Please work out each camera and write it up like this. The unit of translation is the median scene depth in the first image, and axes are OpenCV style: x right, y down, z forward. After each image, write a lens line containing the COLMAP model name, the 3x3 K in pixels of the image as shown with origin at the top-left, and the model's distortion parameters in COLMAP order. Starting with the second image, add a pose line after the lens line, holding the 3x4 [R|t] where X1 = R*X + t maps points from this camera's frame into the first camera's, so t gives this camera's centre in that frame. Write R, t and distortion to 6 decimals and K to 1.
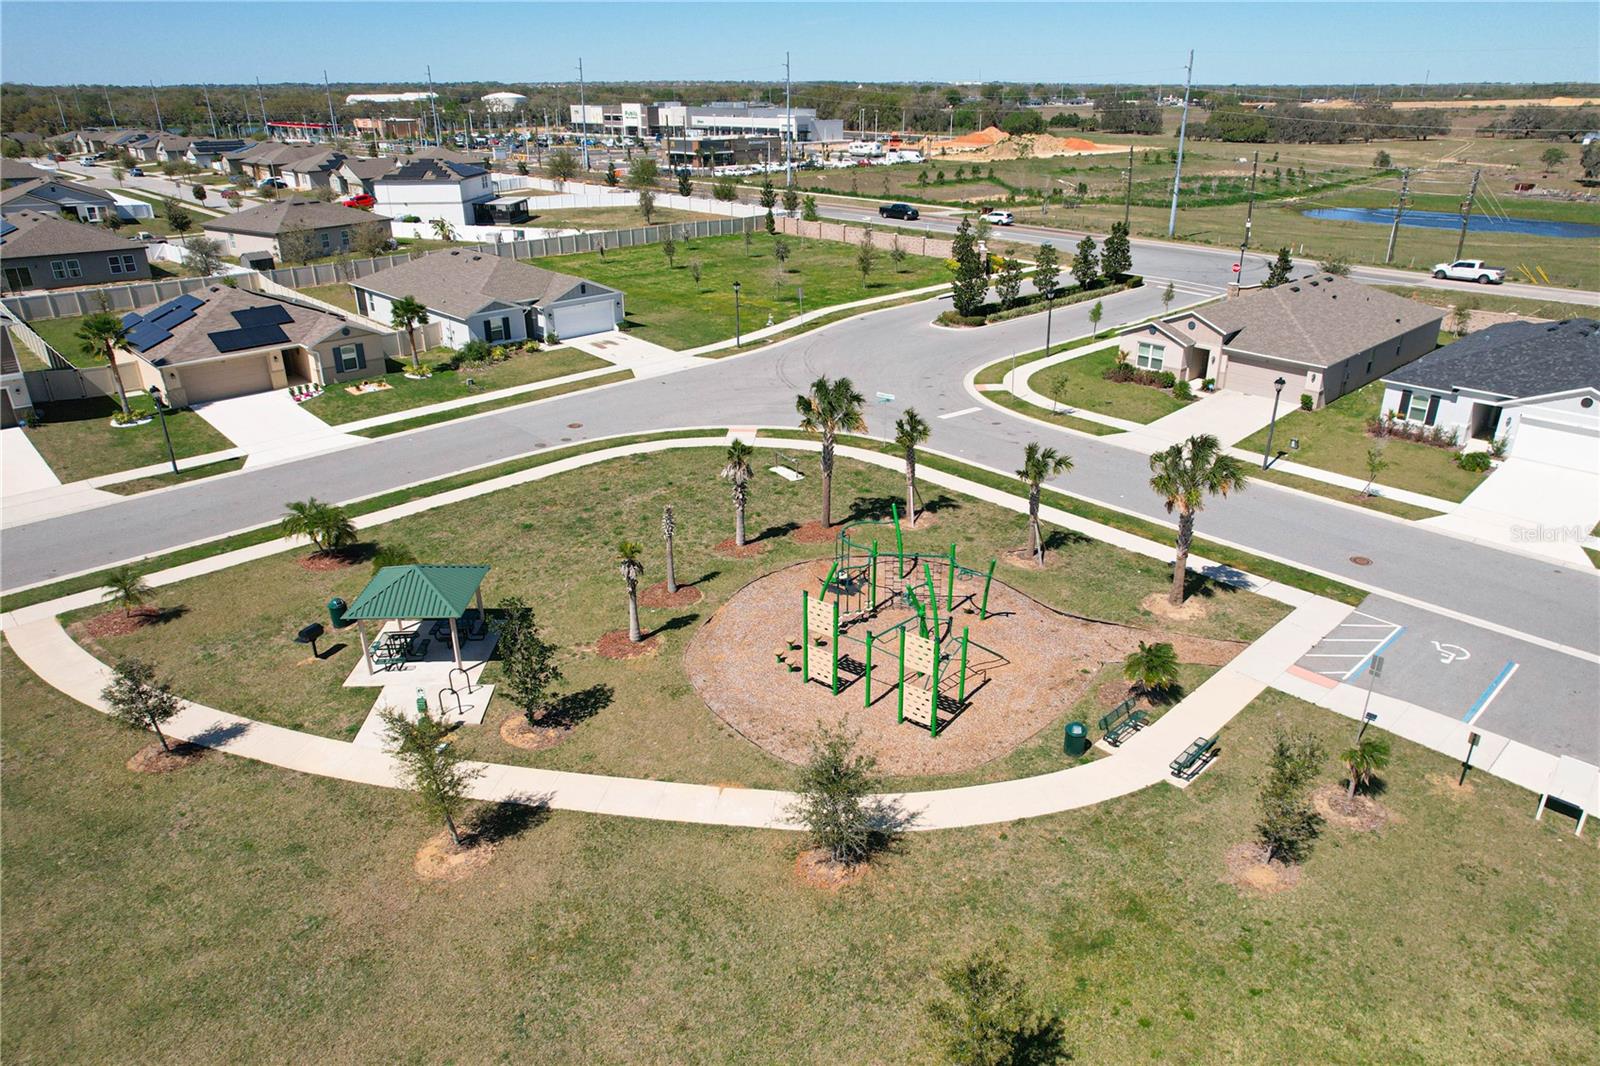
lens RADIAL K [[1037.6, 0, 812.9], [0, 1037.6, 534.8], [0, 0, 1]] dist [-0.073096, 0.061763]
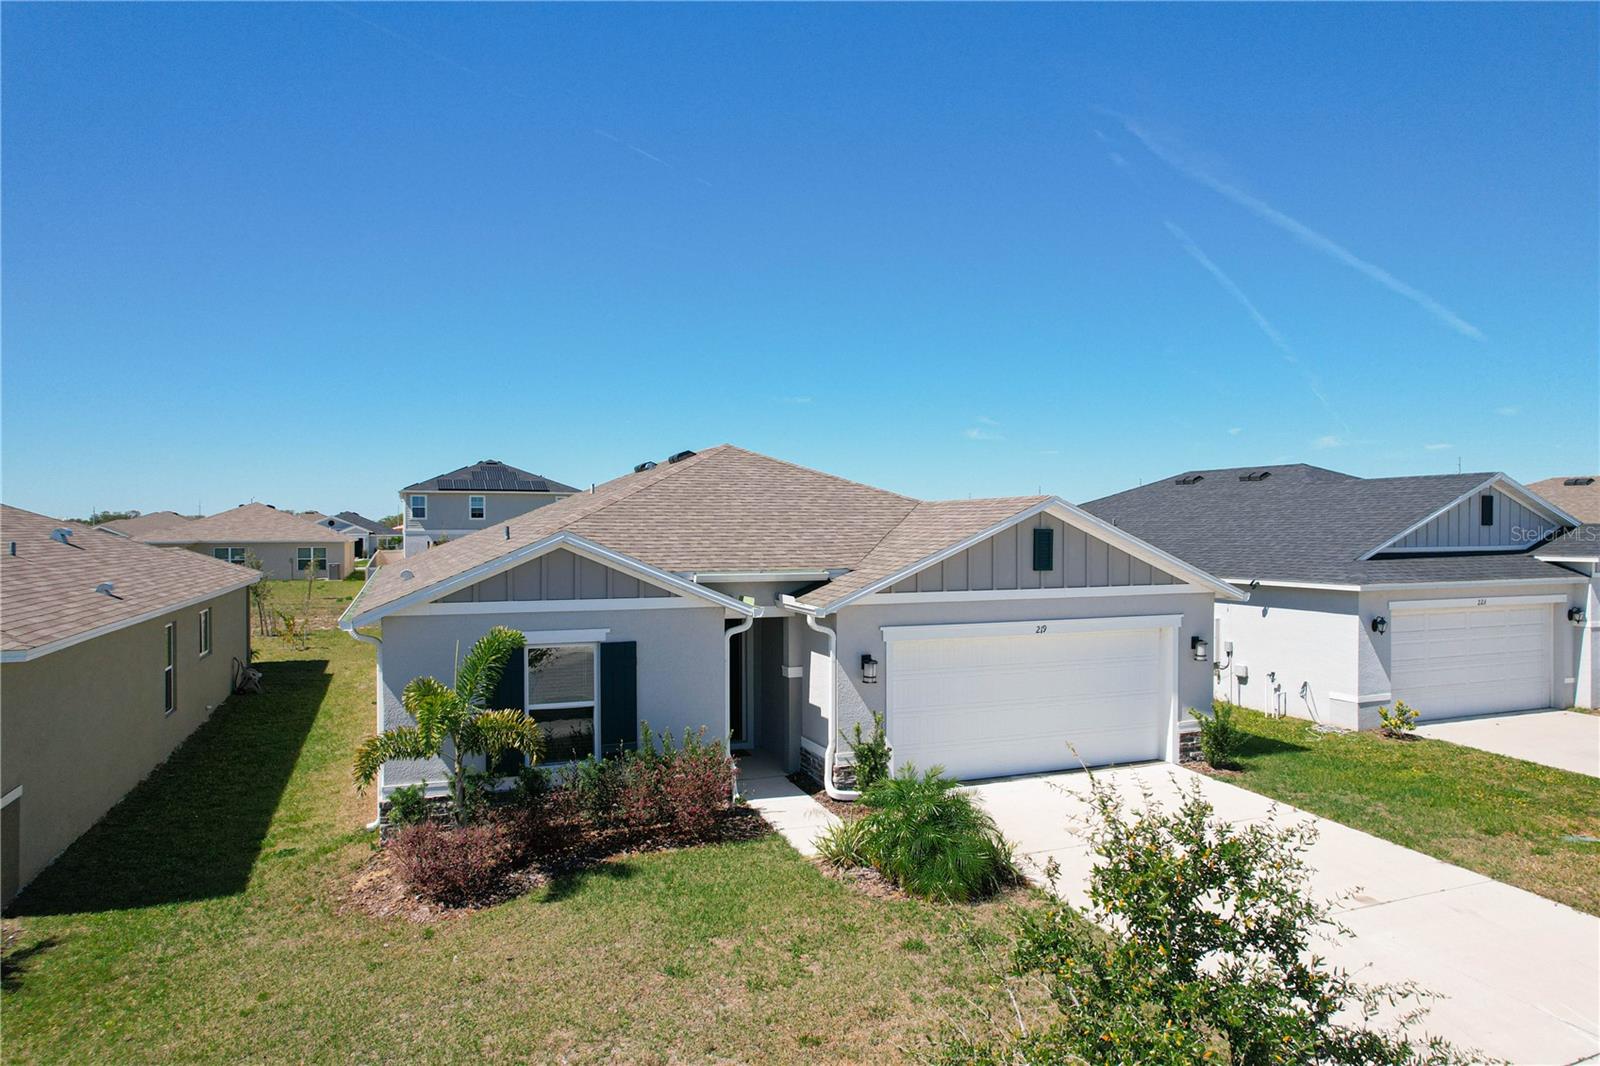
lens RADIAL K [[1029.9, 0, 817.4], [0, 1029.9, 526.1], [0, 0, 1]] dist [-0.073015, 0.059124]
pose [[0.929017, 0.000875, -0.370036, -0.225268], [-0.151741, 0.912953, -0.378803, -0.189070], [0.337493, 0.408064, 0.848282, 0.964688]]
